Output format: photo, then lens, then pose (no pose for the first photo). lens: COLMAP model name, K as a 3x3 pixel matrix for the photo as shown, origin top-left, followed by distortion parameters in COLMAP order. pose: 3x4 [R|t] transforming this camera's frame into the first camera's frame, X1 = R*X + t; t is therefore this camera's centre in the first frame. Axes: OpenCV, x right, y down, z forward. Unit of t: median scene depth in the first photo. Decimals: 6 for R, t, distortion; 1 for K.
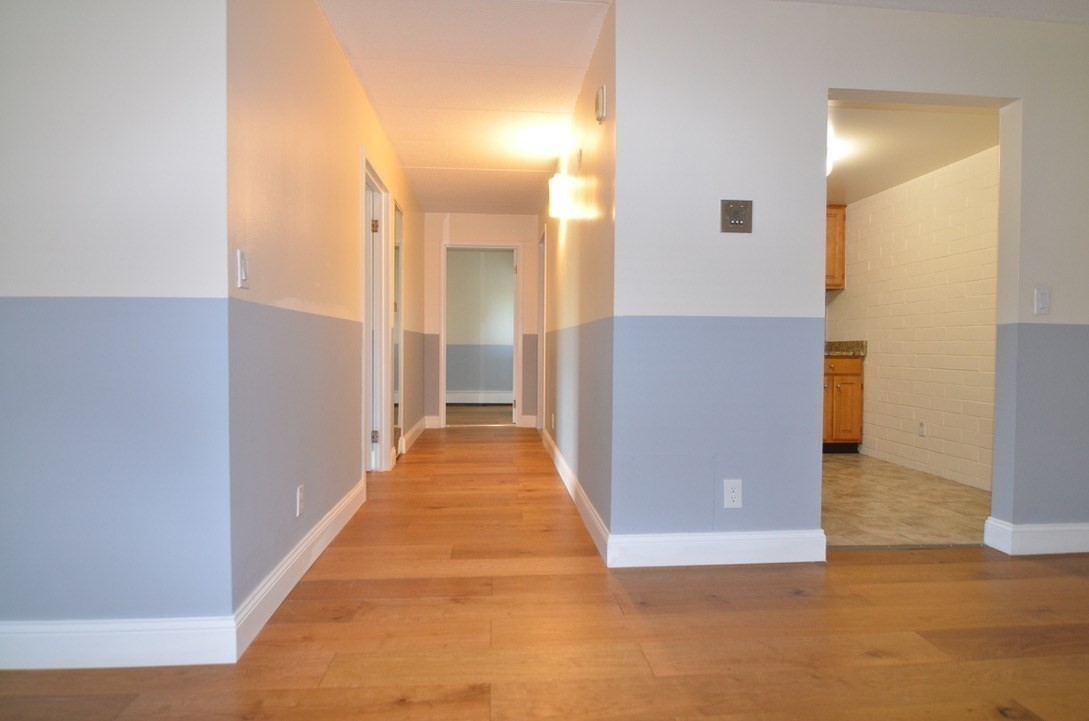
lens RADIAL K [[610.3, 0, 544.5], [0, 610.3, 360.5], [0, 0, 1]] dist [-0.002709, -0.000903]
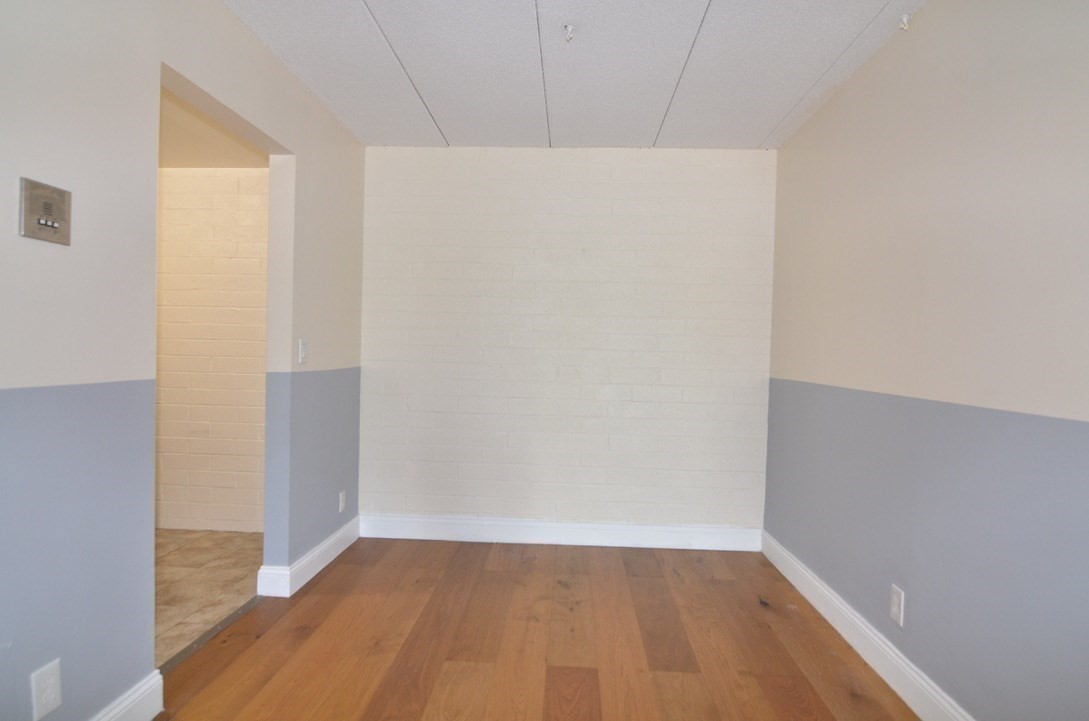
lens RADIAL K [[610.3, 0, 544.5], [0, 610.3, 360.5], [0, 0, 1]] dist [-0.002709, -0.000903]
pose [[0.130844, -0.024530, 0.991099, -0.187914], [-0.003634, 0.999675, 0.025222, -0.107075], [-0.991396, -0.006902, 0.130713, 0.432739]]
